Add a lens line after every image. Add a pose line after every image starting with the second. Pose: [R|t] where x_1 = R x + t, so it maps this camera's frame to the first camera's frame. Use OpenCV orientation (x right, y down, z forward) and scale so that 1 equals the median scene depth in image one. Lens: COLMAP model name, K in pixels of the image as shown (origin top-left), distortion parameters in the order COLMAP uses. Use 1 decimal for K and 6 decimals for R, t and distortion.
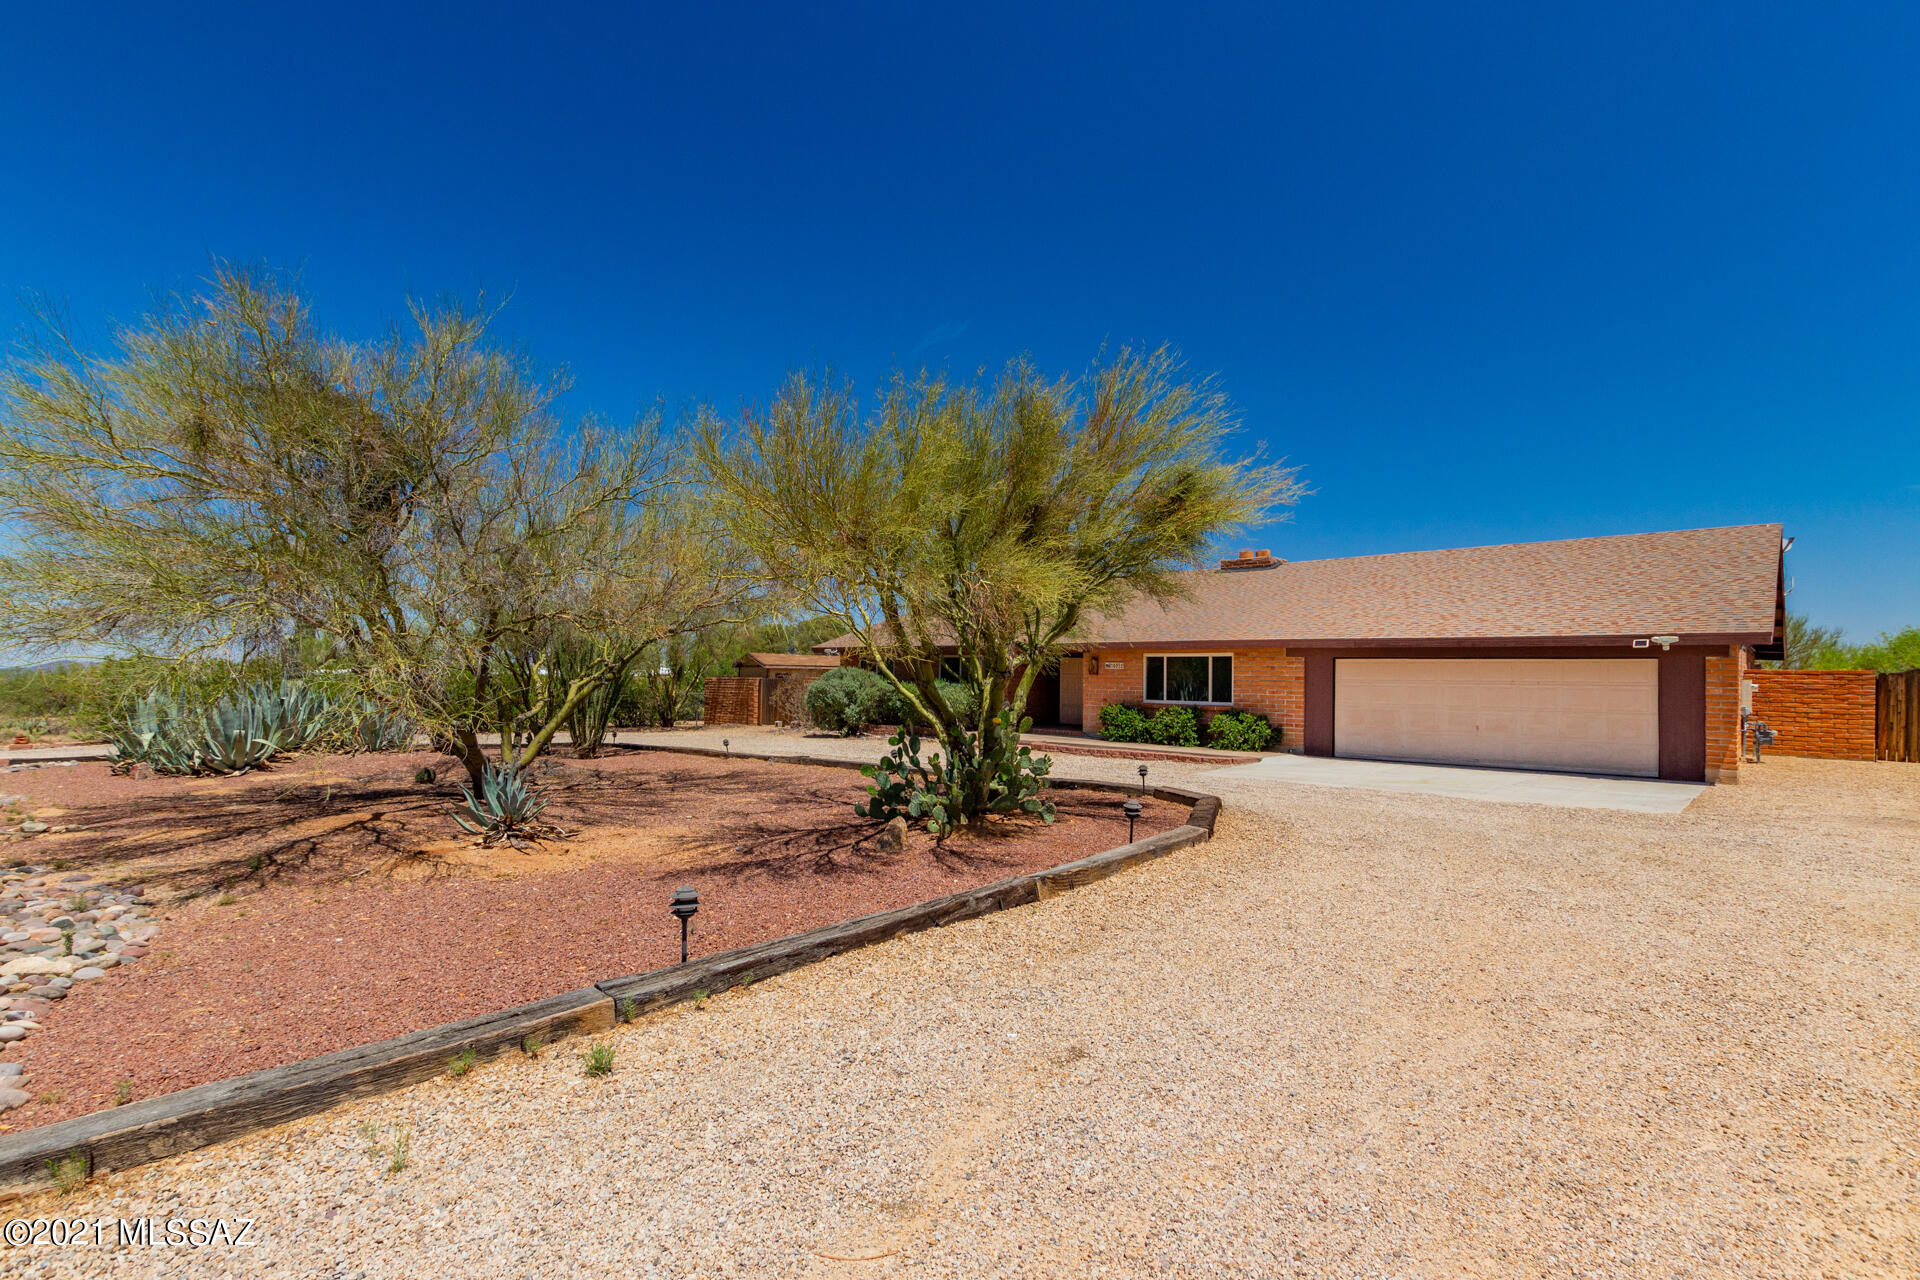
lens RADIAL K [[882.4, 0, 960.7], [0, 882.4, 650.9], [0, 0, 1]] dist [0.001379, -0.000927]
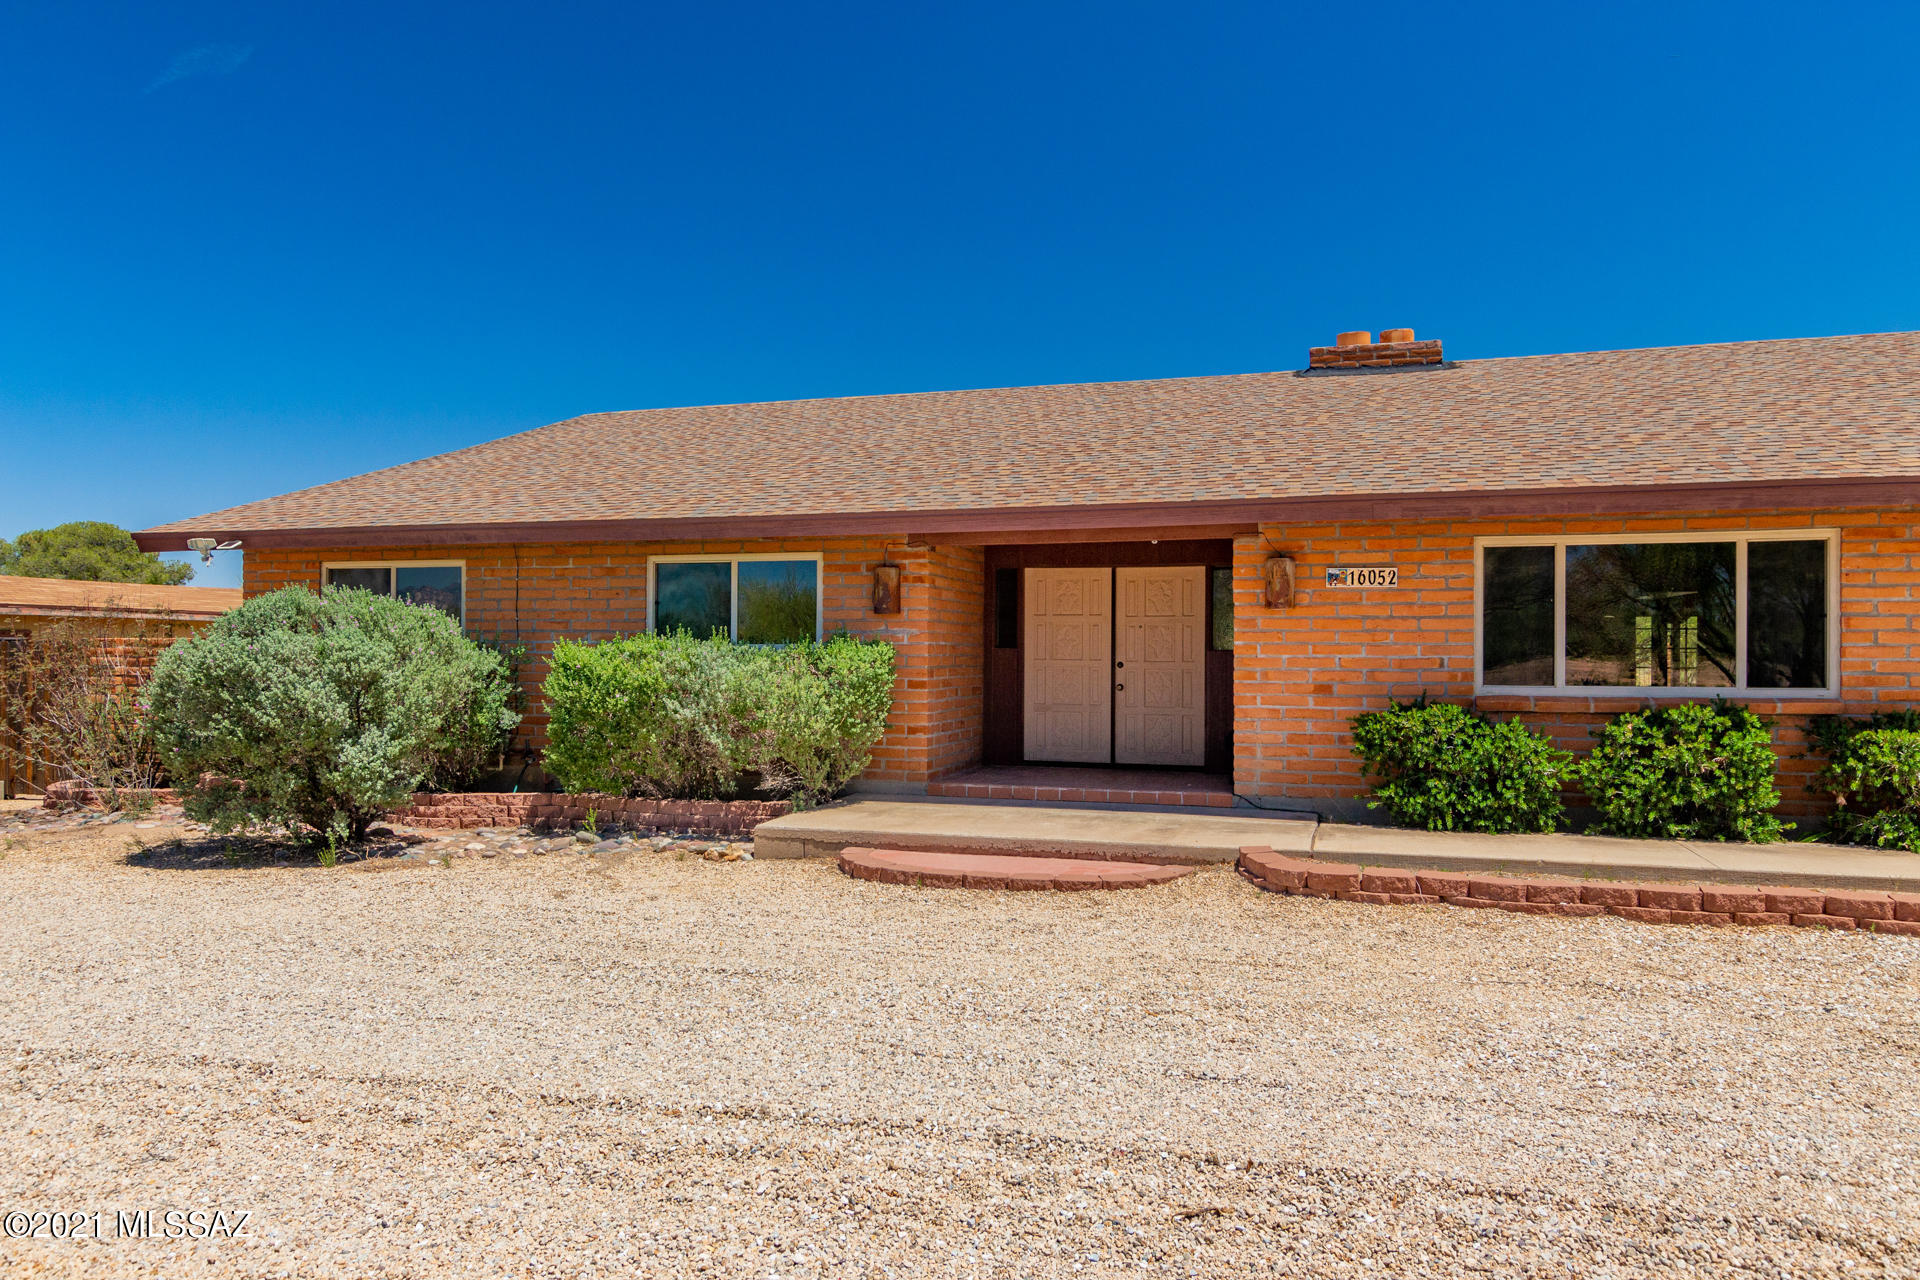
lens RADIAL K [[1247.2, 0, 959.2], [0, 1247.2, 634.7], [0, 0, 1]] dist [0.001783, 0.000353]
pose [[0.887823, -0.010392, 0.460067, -0.158860], [-0.003237, 0.999579, 0.028825, 0.025799], [-0.460173, -0.027081, 0.887416, 0.691790]]
